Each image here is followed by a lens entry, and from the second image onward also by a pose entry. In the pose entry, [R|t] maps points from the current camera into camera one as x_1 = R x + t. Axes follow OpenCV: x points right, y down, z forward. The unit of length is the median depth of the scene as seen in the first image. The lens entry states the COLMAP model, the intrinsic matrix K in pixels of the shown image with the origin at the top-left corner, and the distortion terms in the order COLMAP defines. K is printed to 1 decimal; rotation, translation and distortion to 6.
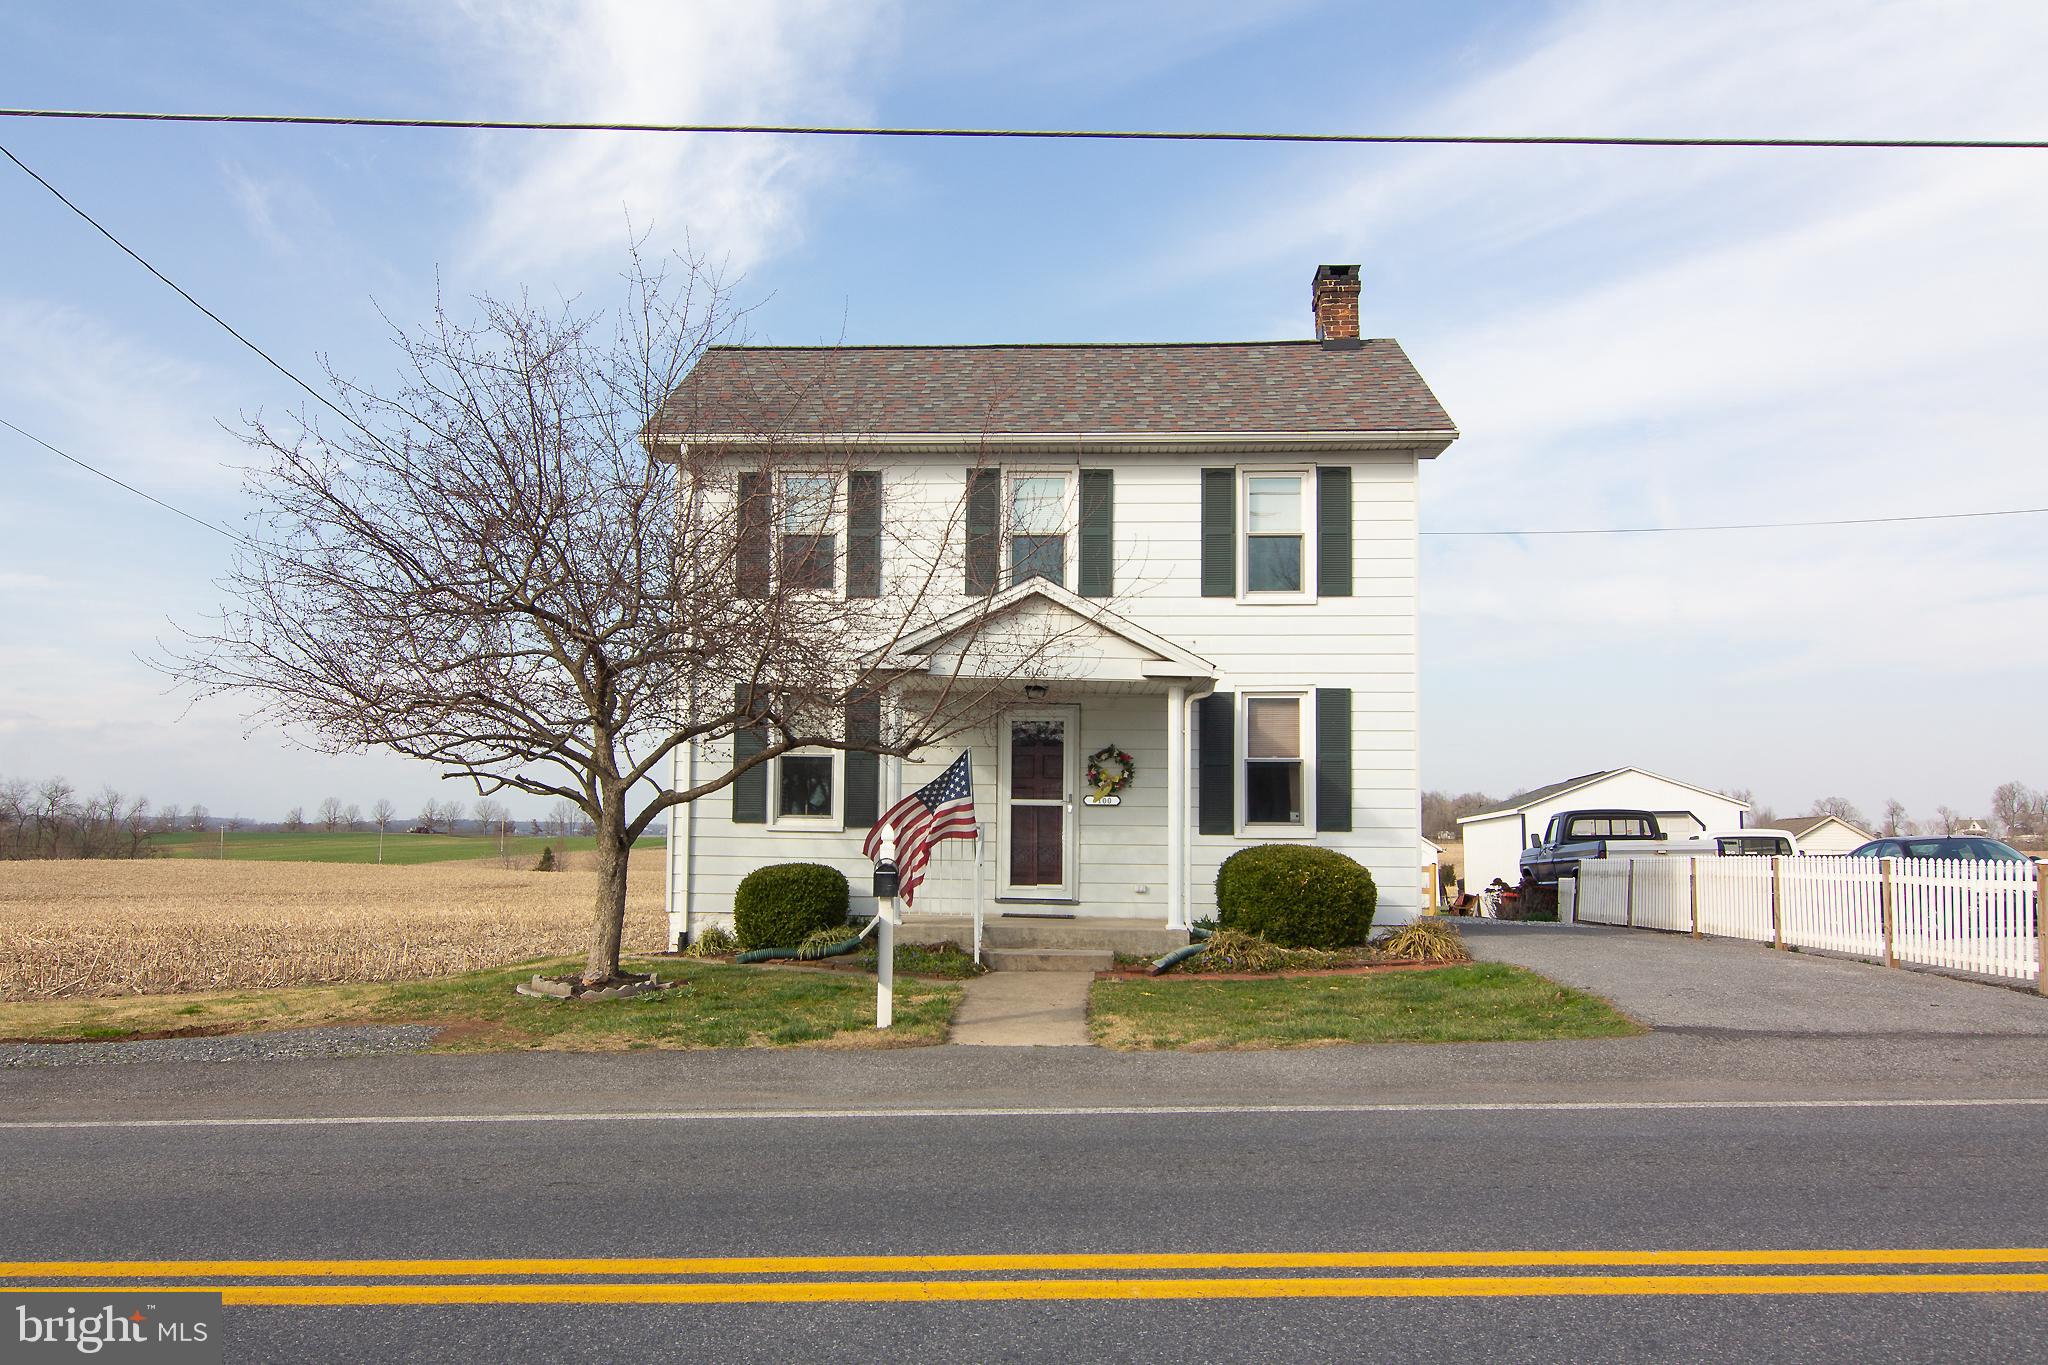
lens RADIAL K [[1705.1, 0, 1024.5], [0, 1705.1, 677.1], [0, 0, 1]] dist [-0.002738, 0.002462]
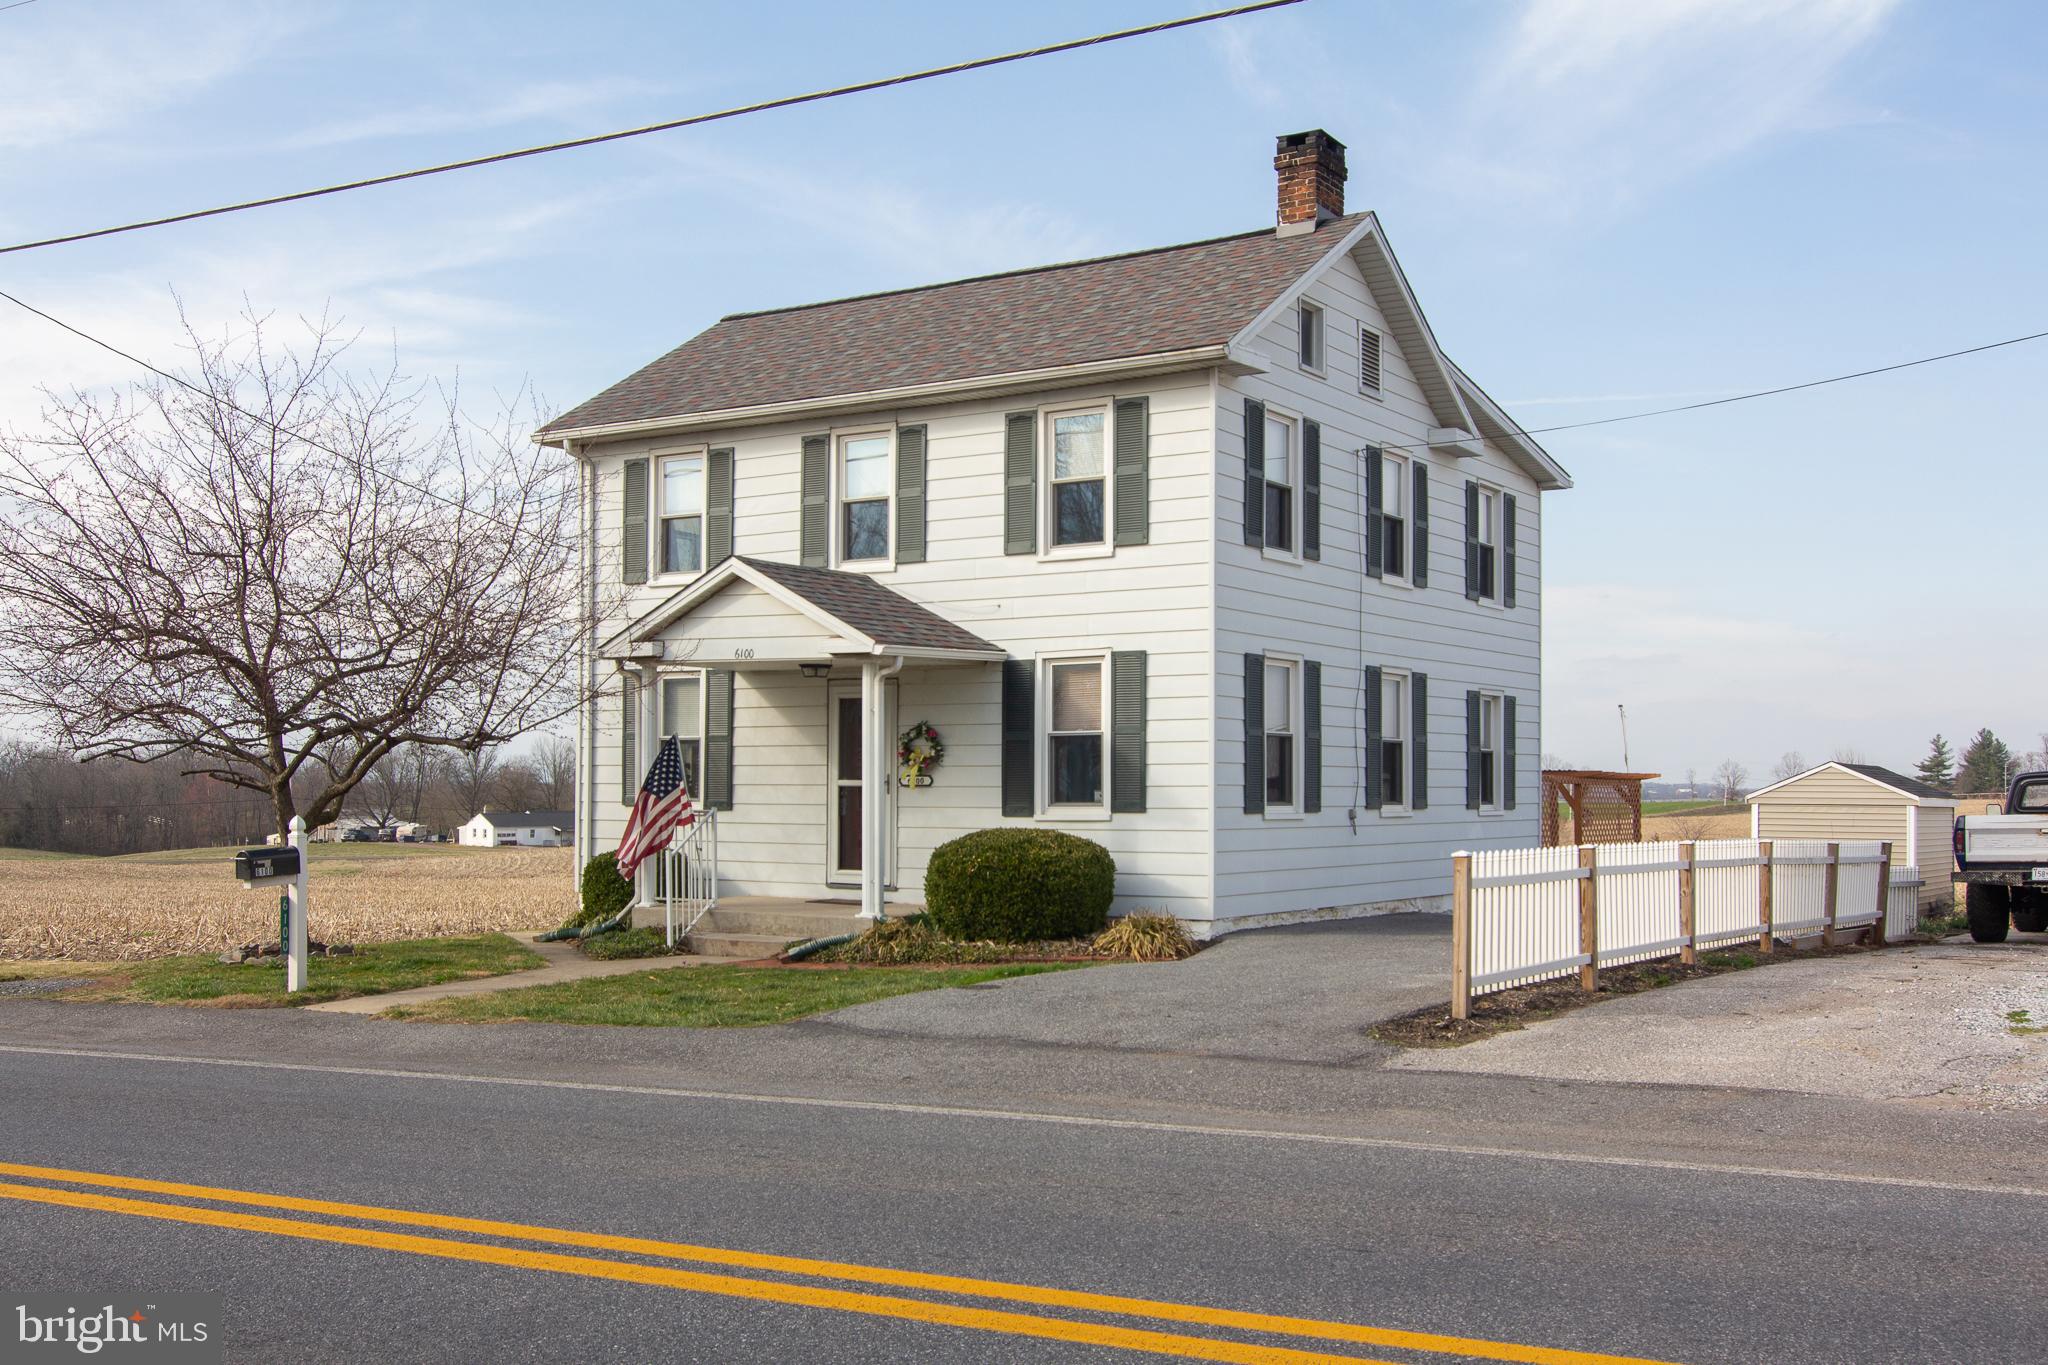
lens RADIAL K [[2152.2, 0, 1026.2], [0, 2152.2, 689.8], [0, 0, 1]] dist [0.020569, 0.000000]
pose [[0.858055, -0.031122, -0.512614, 0.701067], [0.051994, 0.998298, 0.026423, -0.005592], [0.510919, -0.049325, 0.858213, 0.015972]]
